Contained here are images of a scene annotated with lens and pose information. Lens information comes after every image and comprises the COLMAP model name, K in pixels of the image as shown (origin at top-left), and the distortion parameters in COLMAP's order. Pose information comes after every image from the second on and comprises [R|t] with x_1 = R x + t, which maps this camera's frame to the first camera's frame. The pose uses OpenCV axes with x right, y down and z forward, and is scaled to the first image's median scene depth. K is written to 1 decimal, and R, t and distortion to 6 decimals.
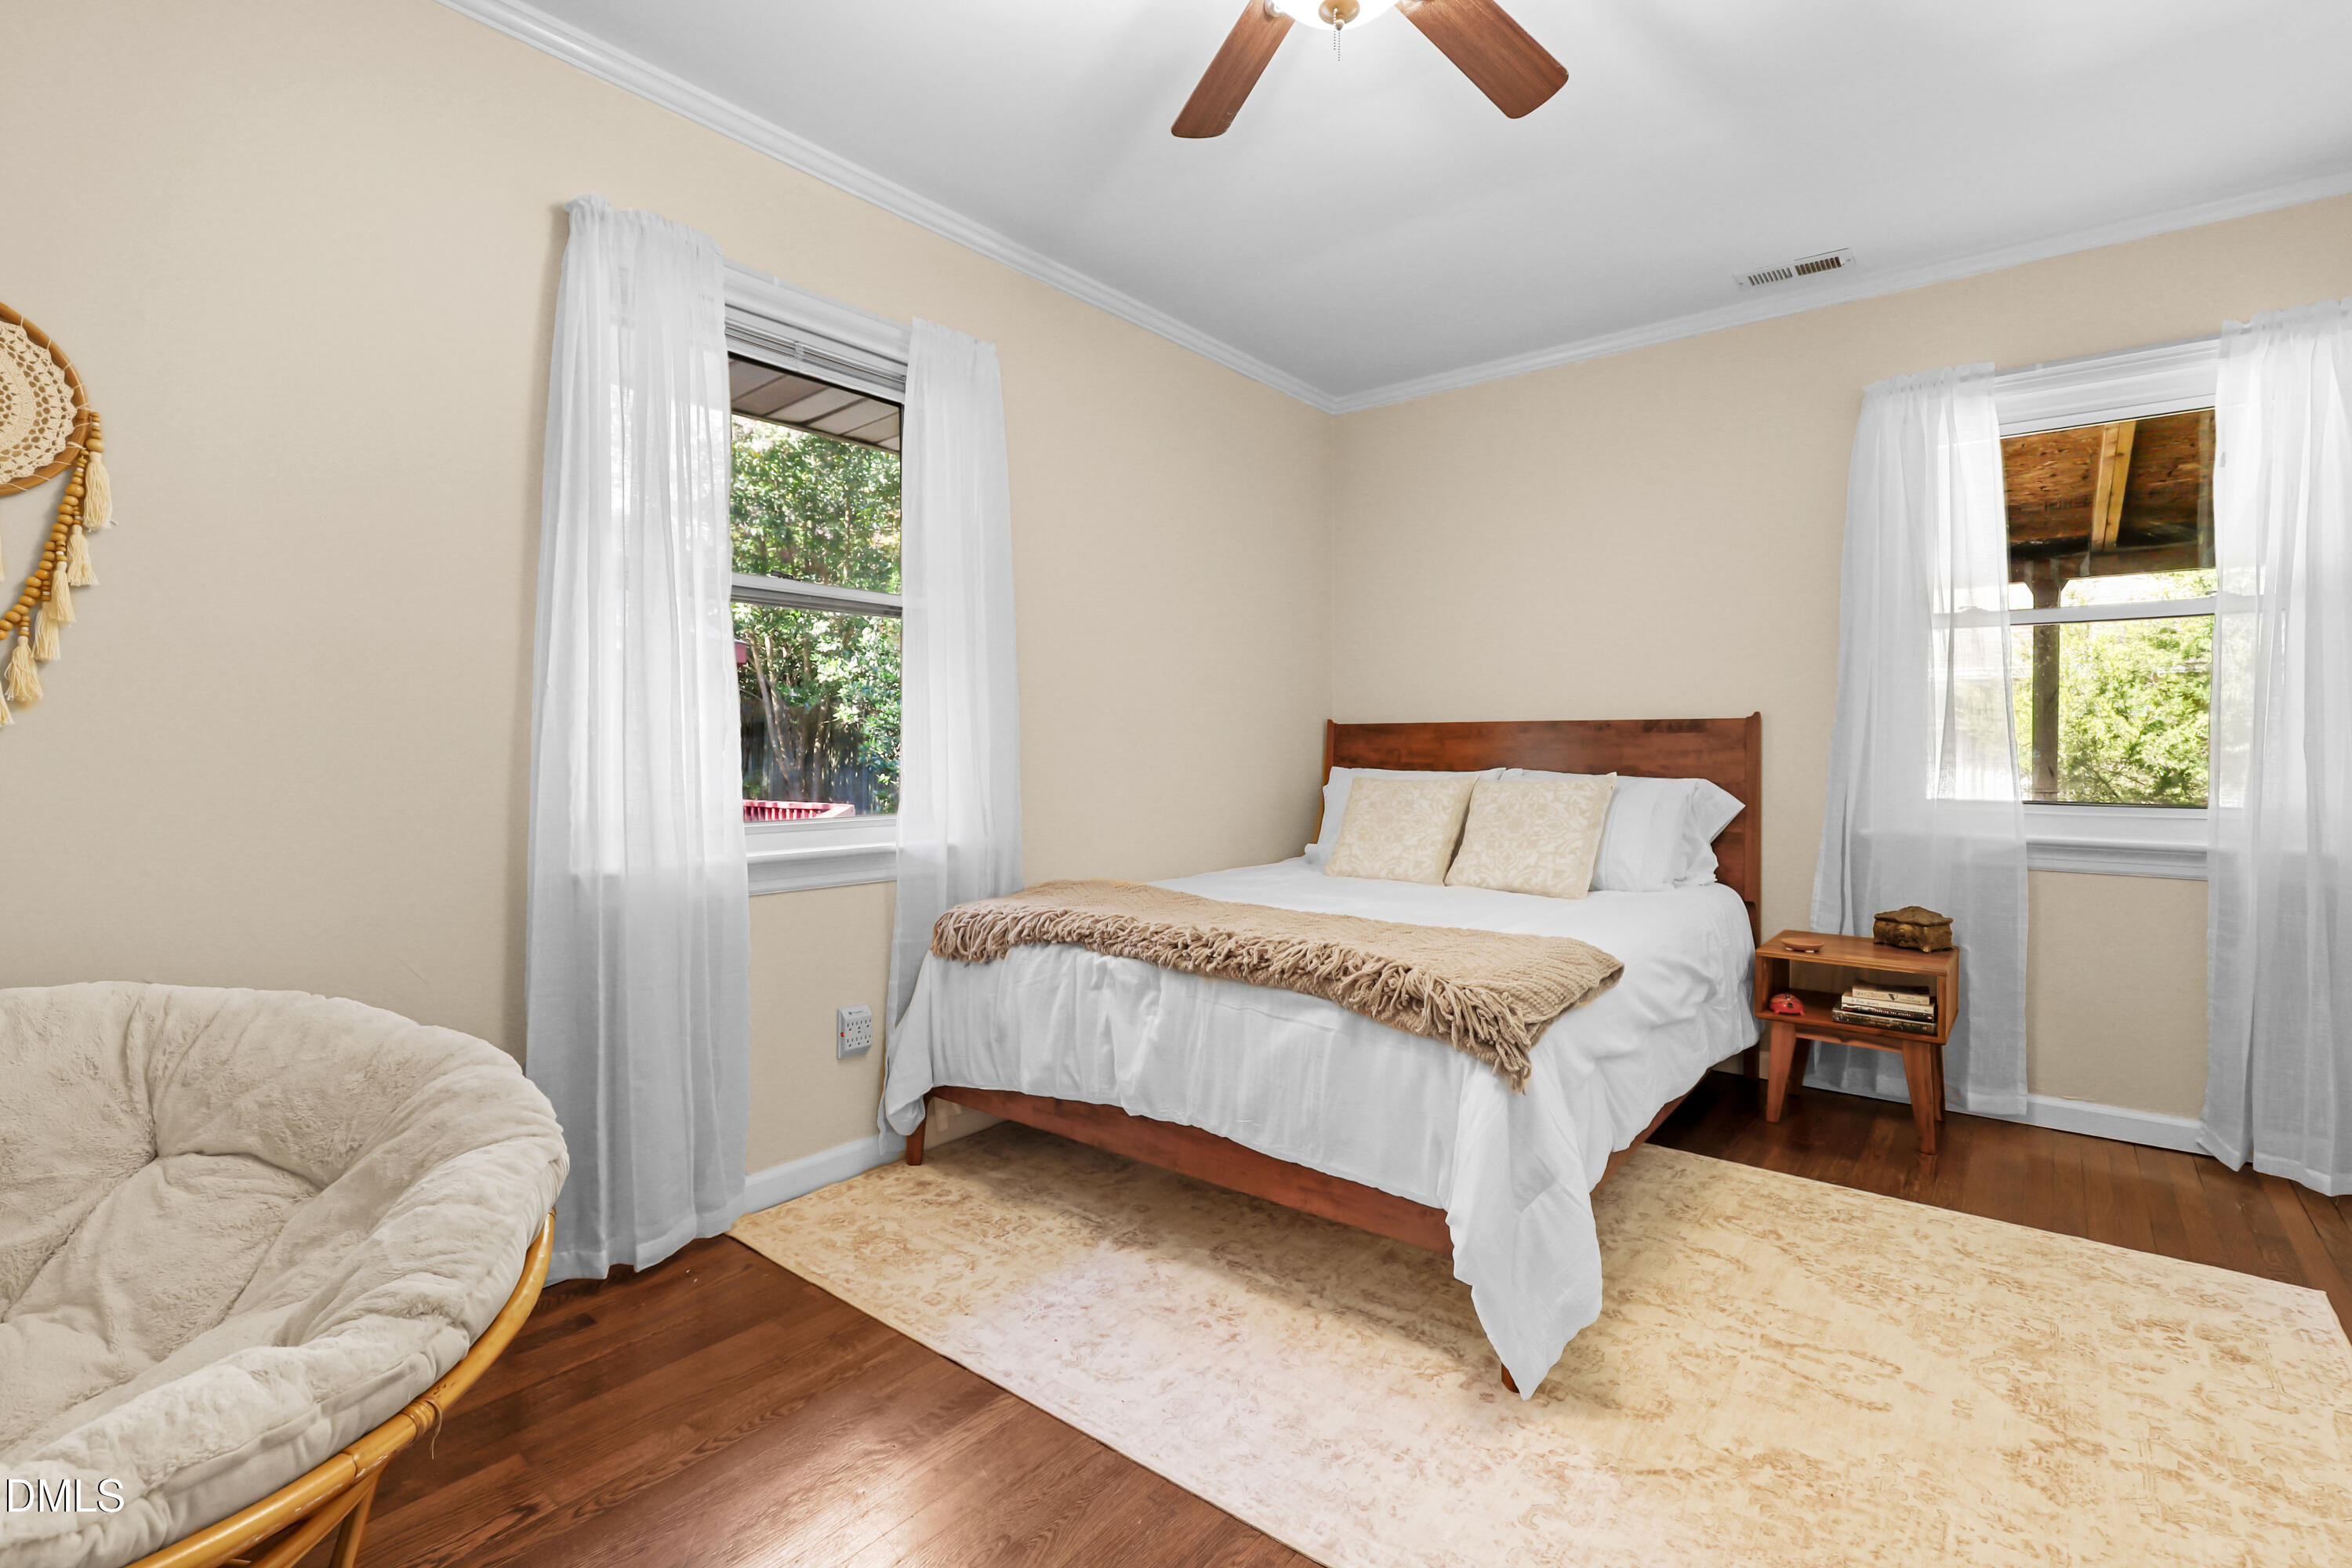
lens RADIAL K [[1091.2, 0, 1178.2], [0, 1091.2, 753.8], [0, 0, 1]] dist [-0.000367, -0.000030]
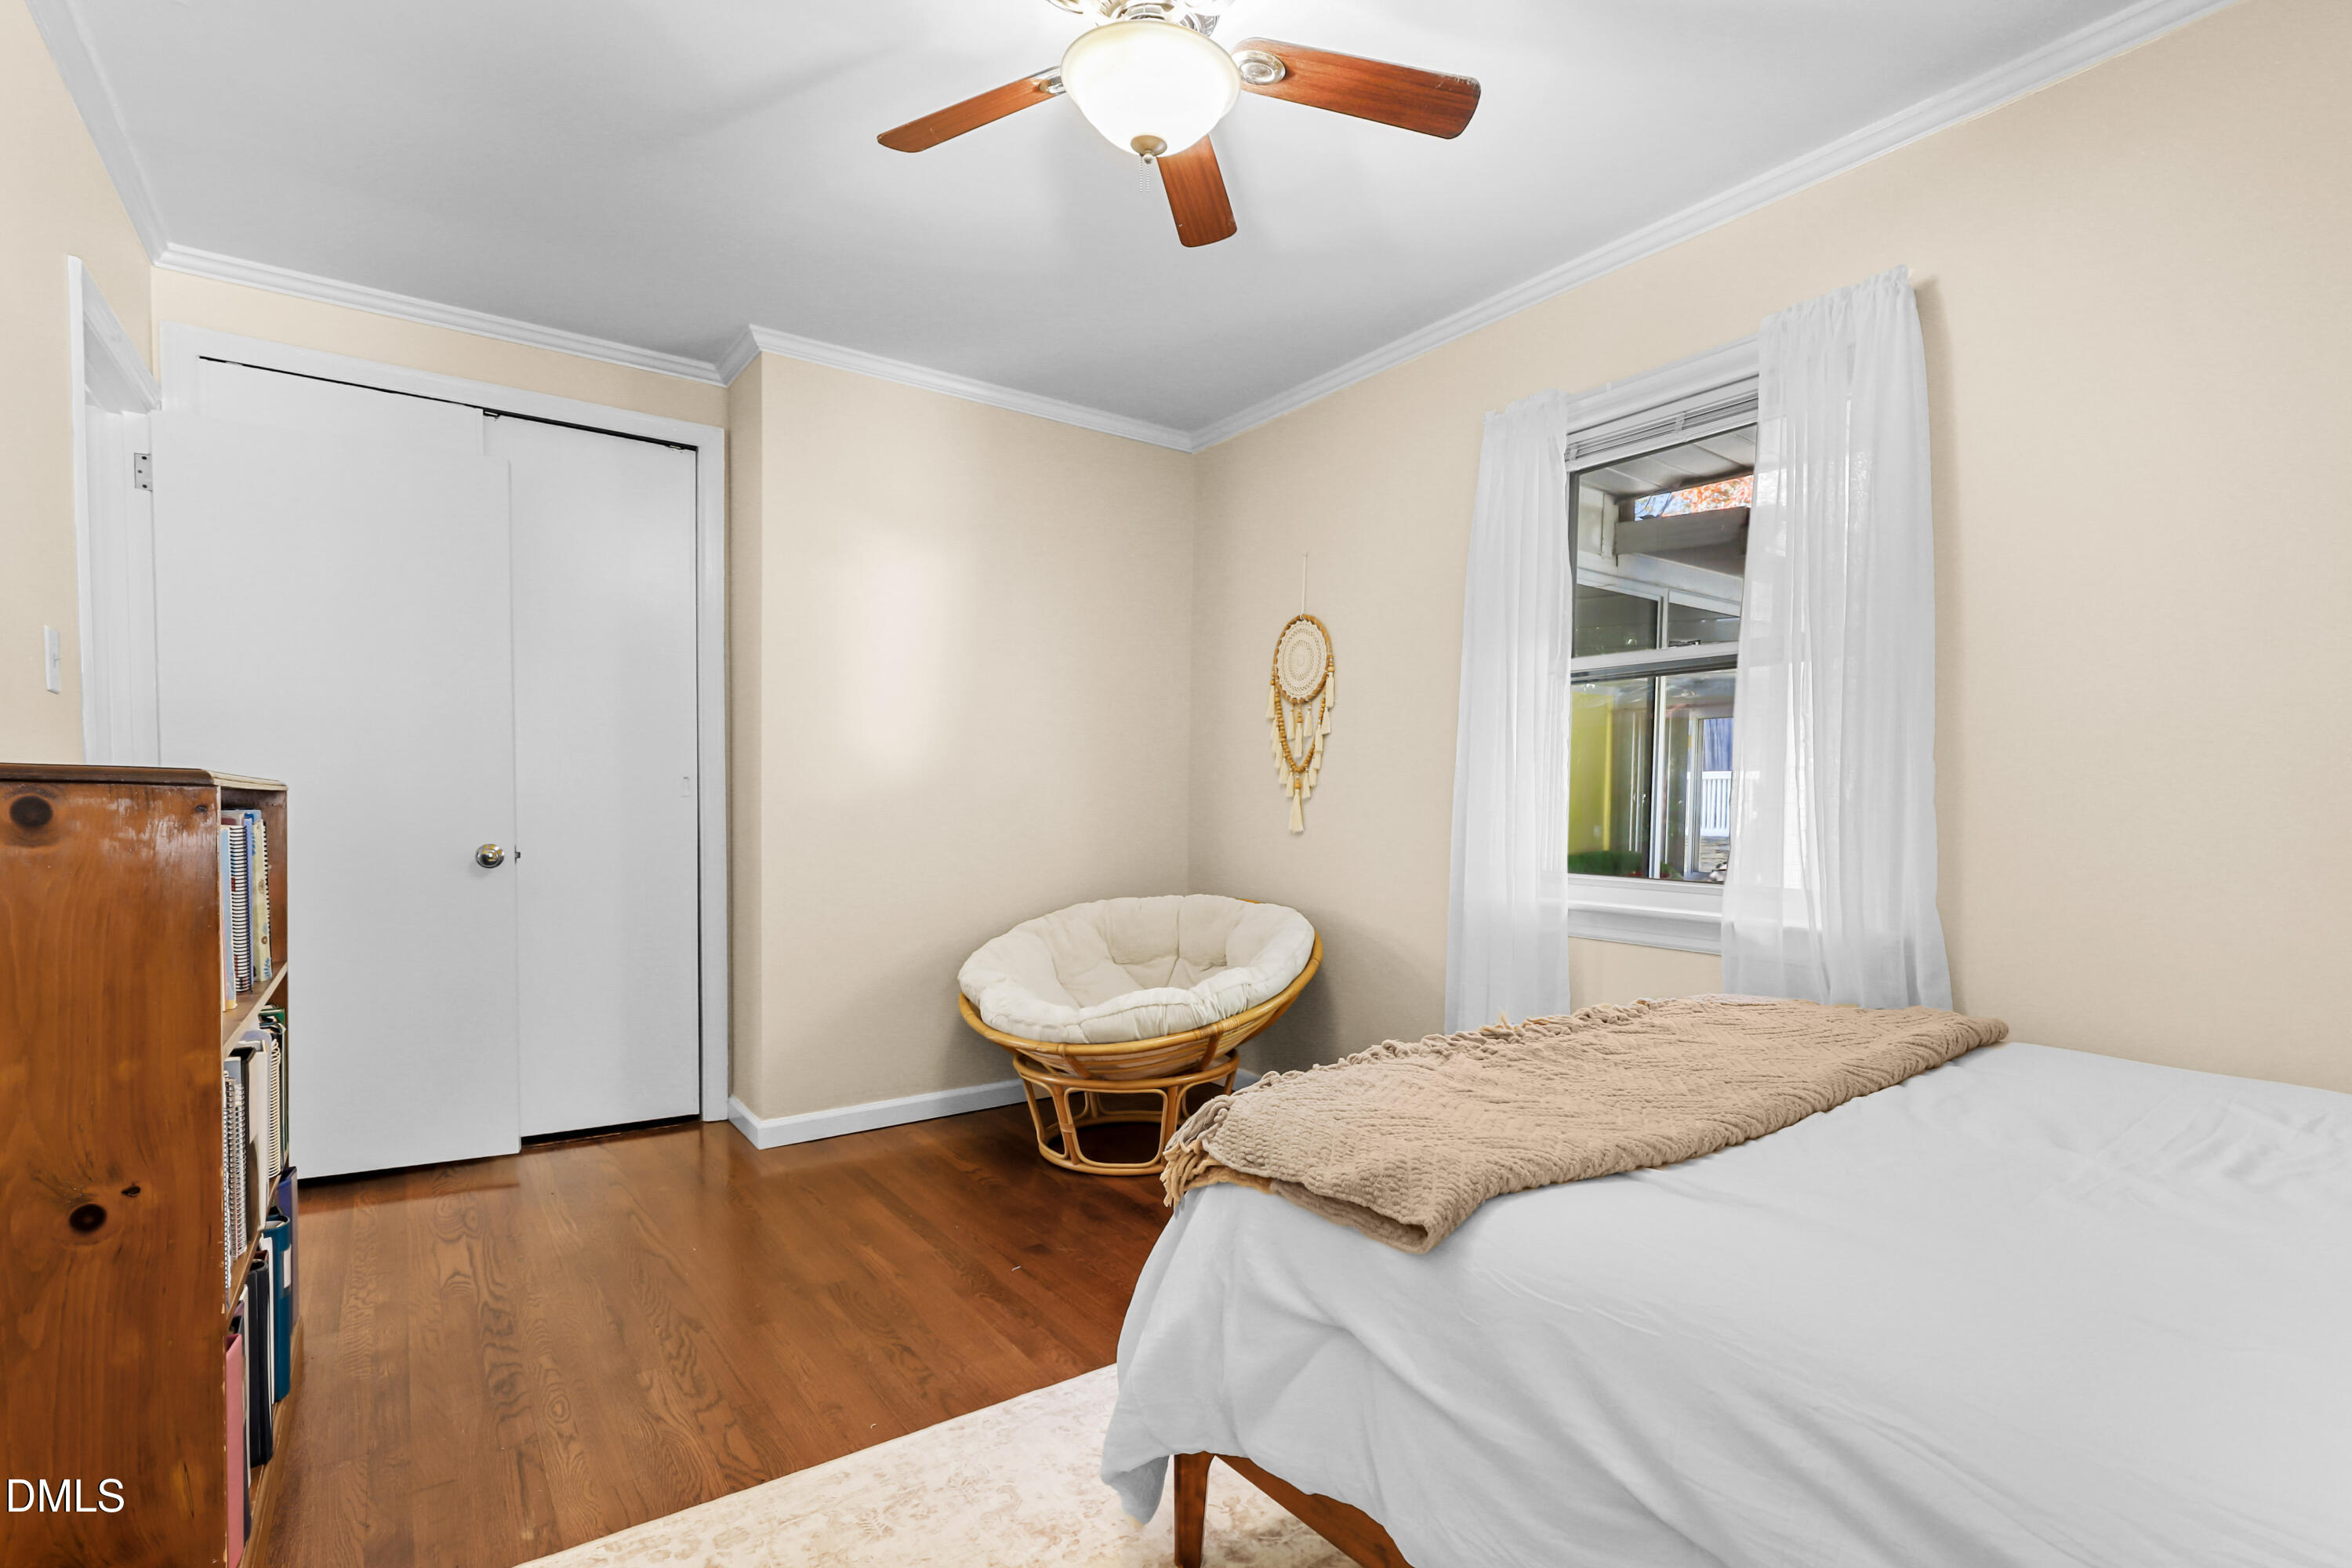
lens RADIAL K [[1081.4, 0, 1177.2], [0, 1081.4, 823.3], [0, 0, 1]] dist [-0.001022, -0.000159]
pose [[-0.270900, 0.021596, -0.962365, 0.843376], [-0.010506, 0.999622, 0.025390, -0.015711], [0.962550, 0.016989, -0.270571, 0.917730]]
